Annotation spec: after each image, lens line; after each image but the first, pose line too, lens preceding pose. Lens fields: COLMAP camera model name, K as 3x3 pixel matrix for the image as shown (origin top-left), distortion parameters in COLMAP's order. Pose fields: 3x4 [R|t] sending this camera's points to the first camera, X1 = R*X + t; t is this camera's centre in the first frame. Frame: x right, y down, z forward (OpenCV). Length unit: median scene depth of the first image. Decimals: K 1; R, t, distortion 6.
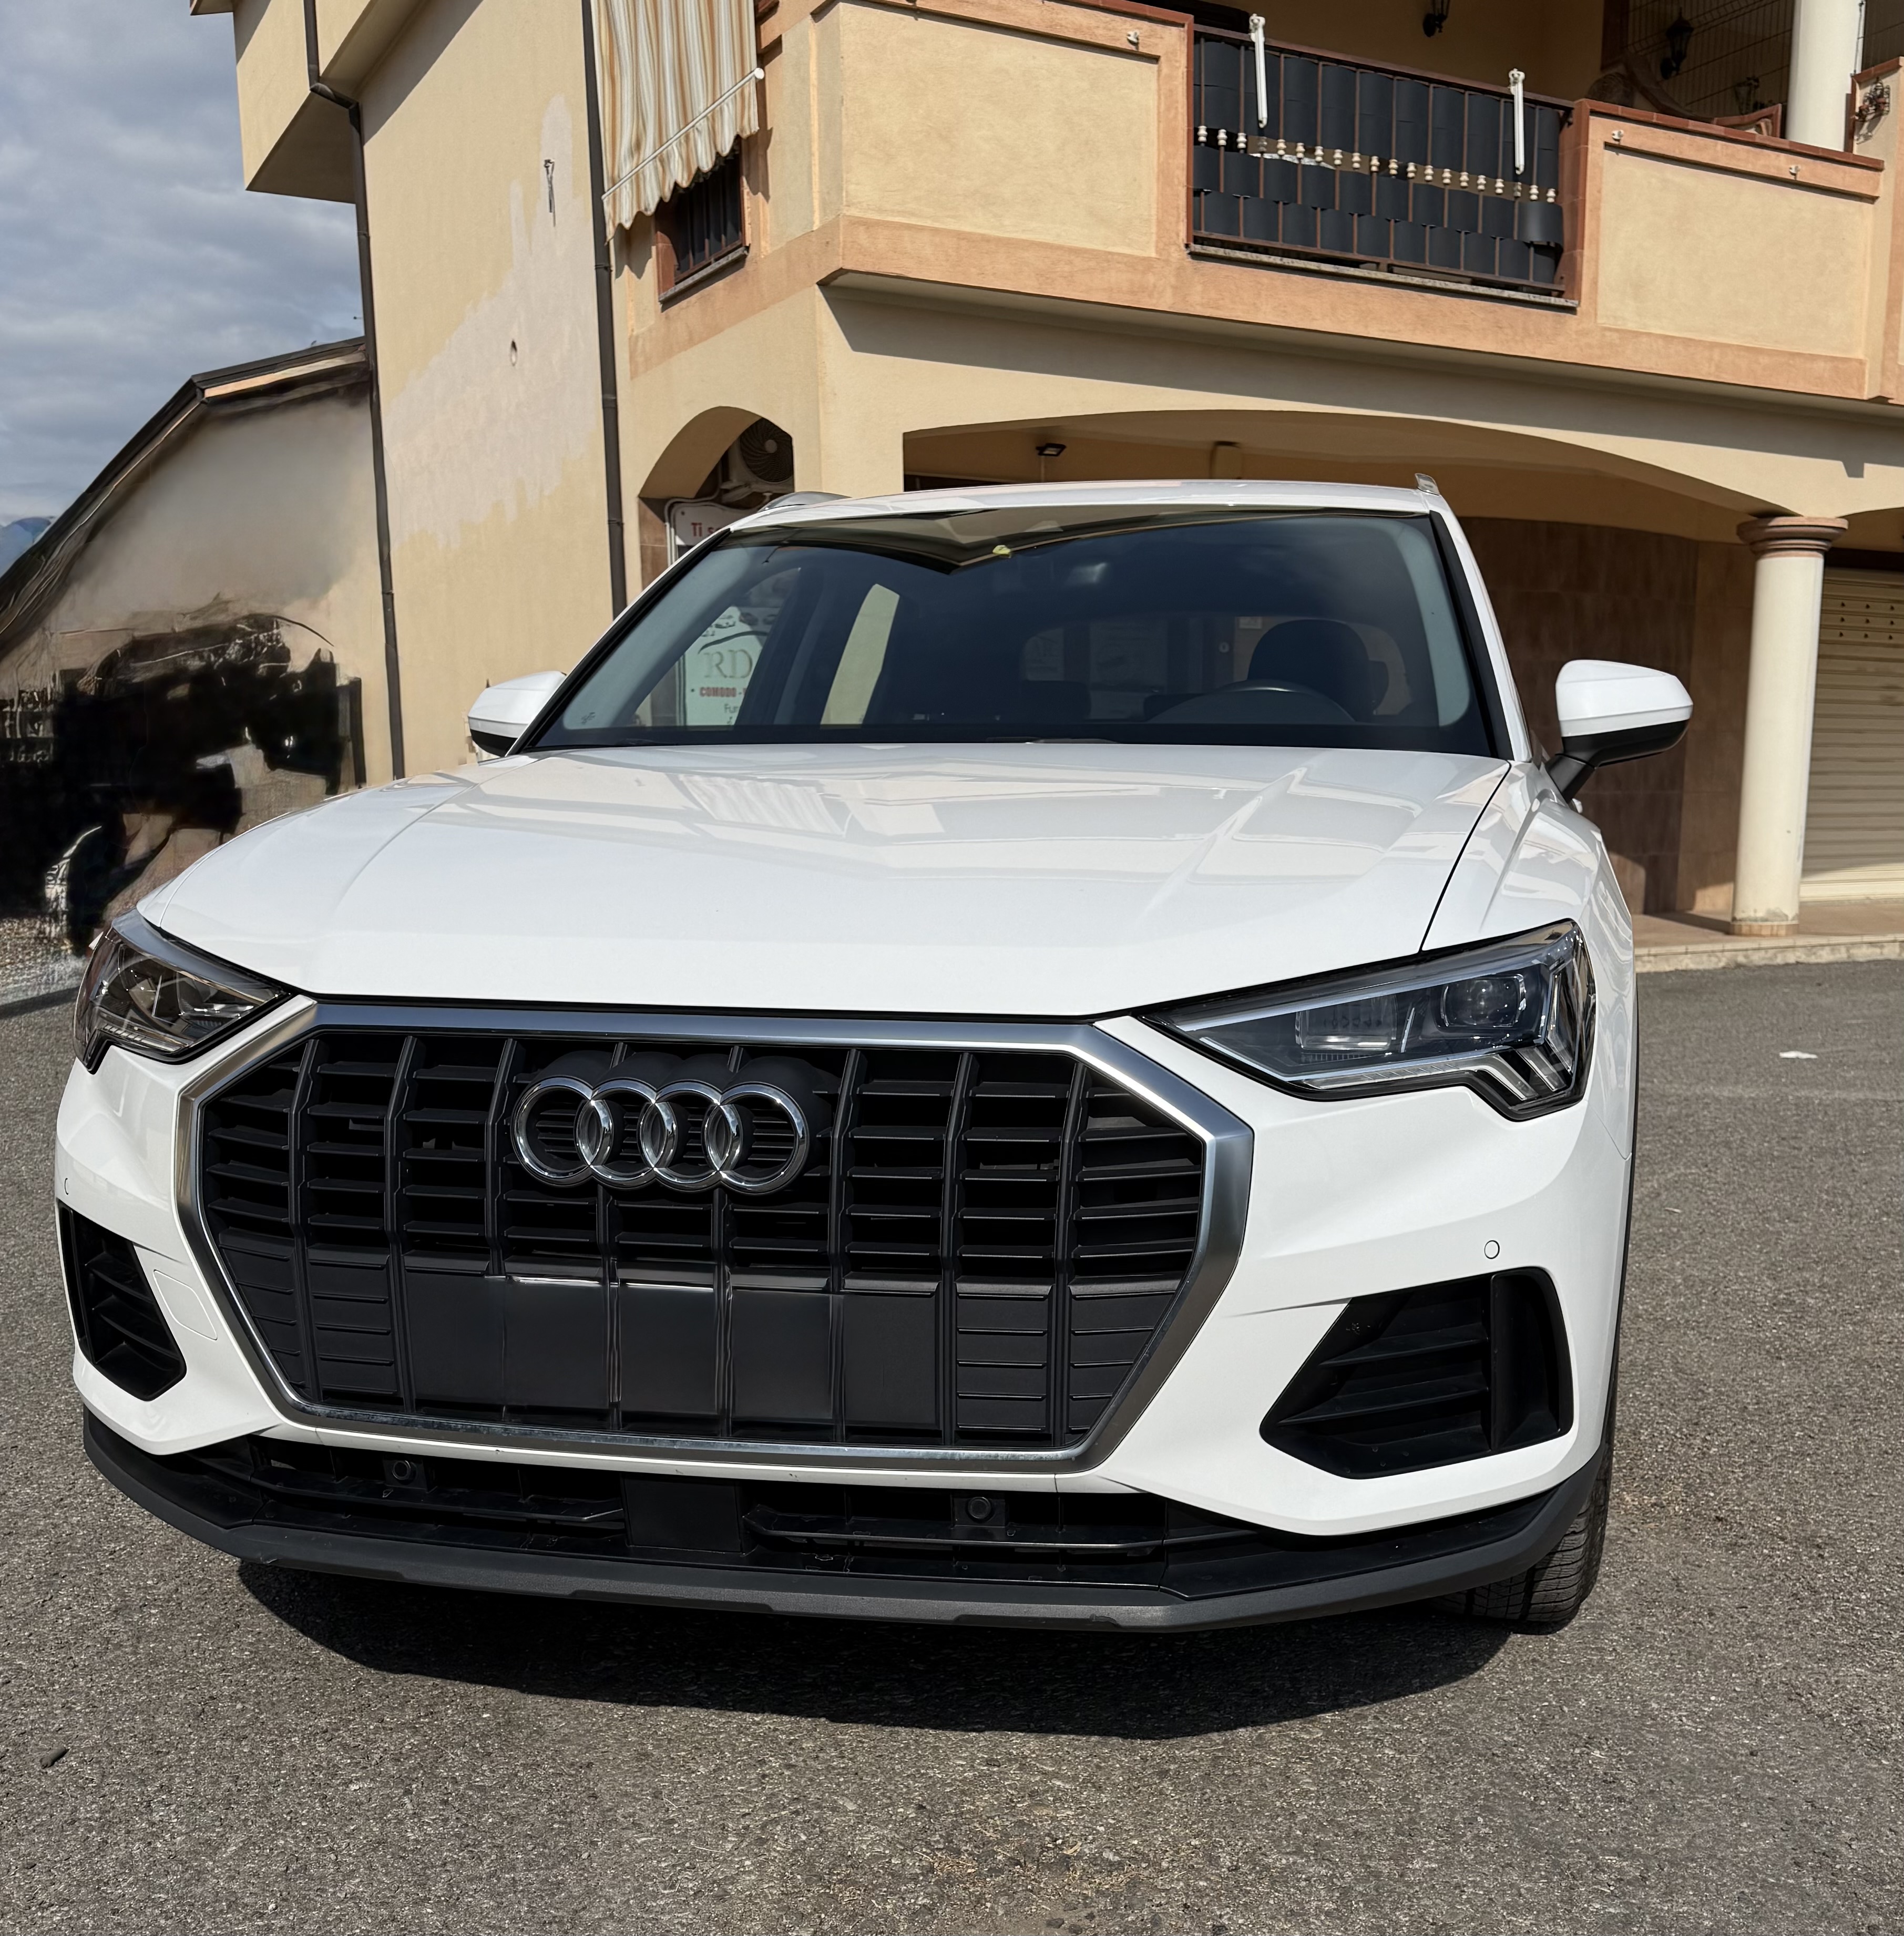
lens RADIAL K [[2140.8, 0, 1035.2], [0, 2140.8, 1264.0], [0, 0, 1]] dist [0.075726, -0.136117]
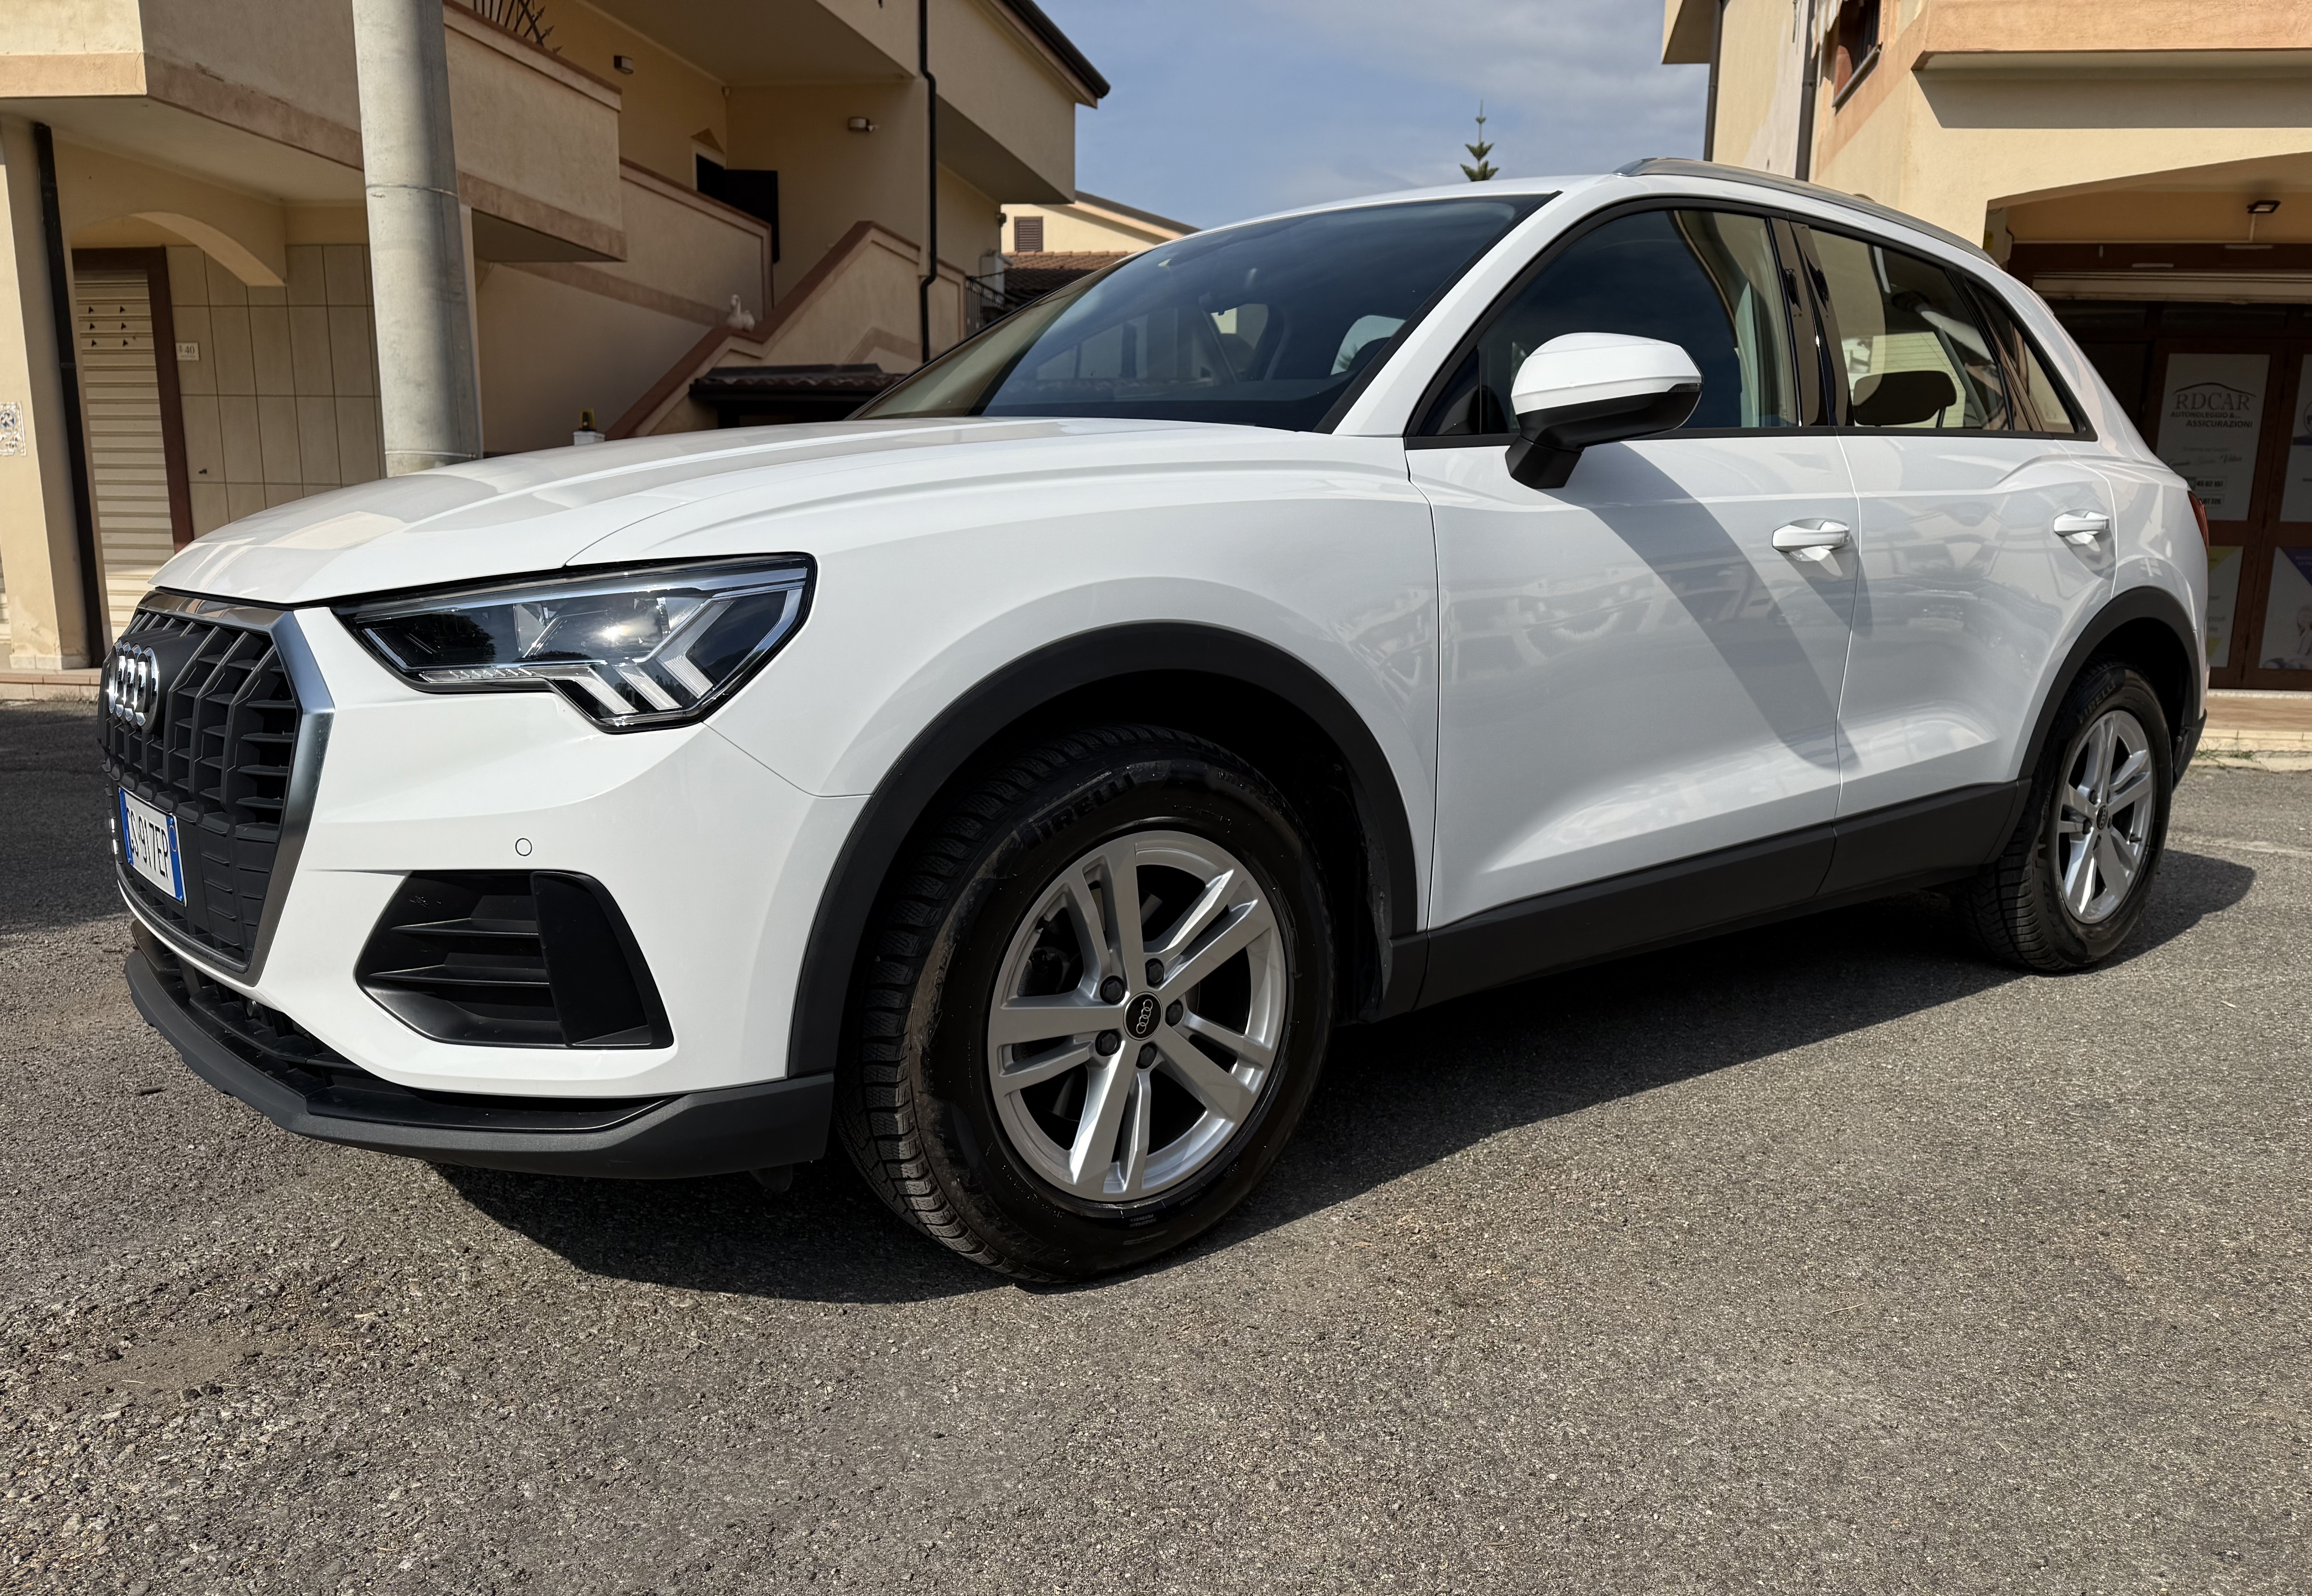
lens RADIAL K [[1785.9, 0, 1235.6], [0, 1785.9, 939.6], [0, 0, 1]] dist [0.012436, -0.011969]
pose [[0.796580, 0.145245, -0.586825, 0.219470], [-0.150674, 0.987776, 0.039953, -0.010685], [0.585455, 0.056593, 0.808728, 0.107610]]
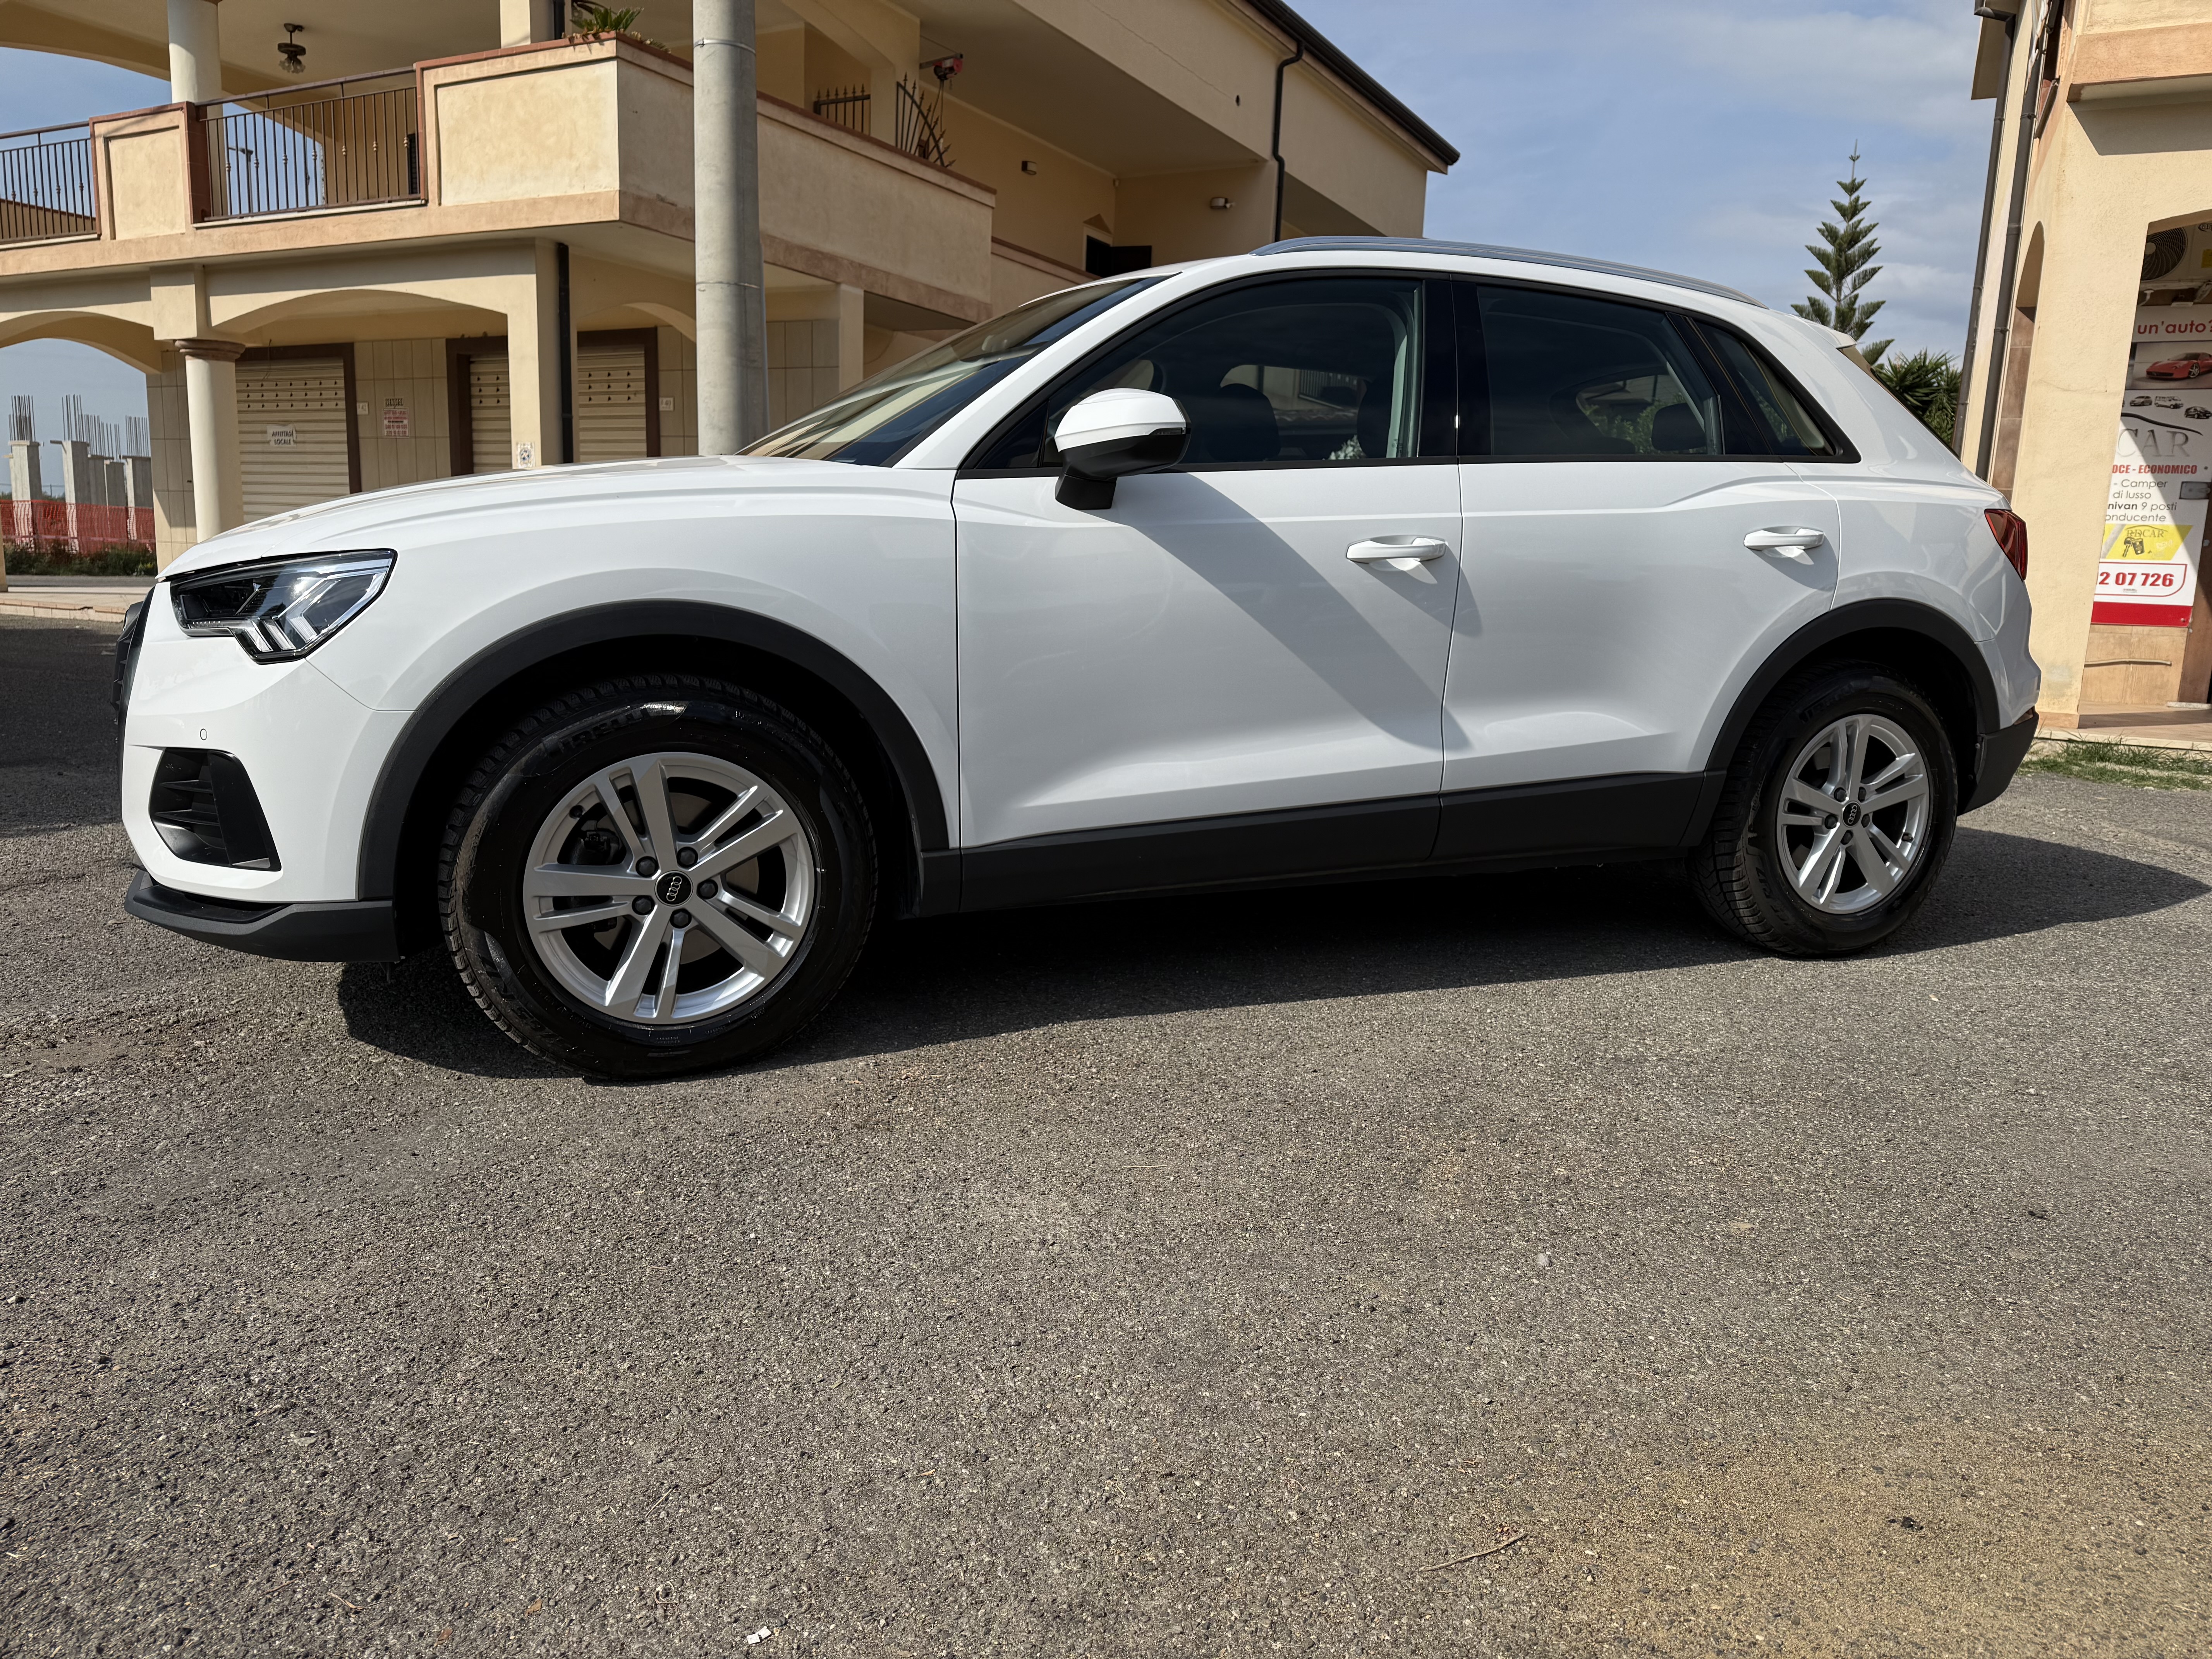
lens RADIAL K [[1584.1, 0, 1106.0], [0, 1584.1, 829.5], [0, 0, 1]] dist [0.017461, -0.009521]
pose [[0.562184, 0.164467, -0.810494, 0.347875], [-0.208723, 0.976517, 0.053380, -0.031547], [0.800240, 0.139160, 0.583310, 0.185083]]
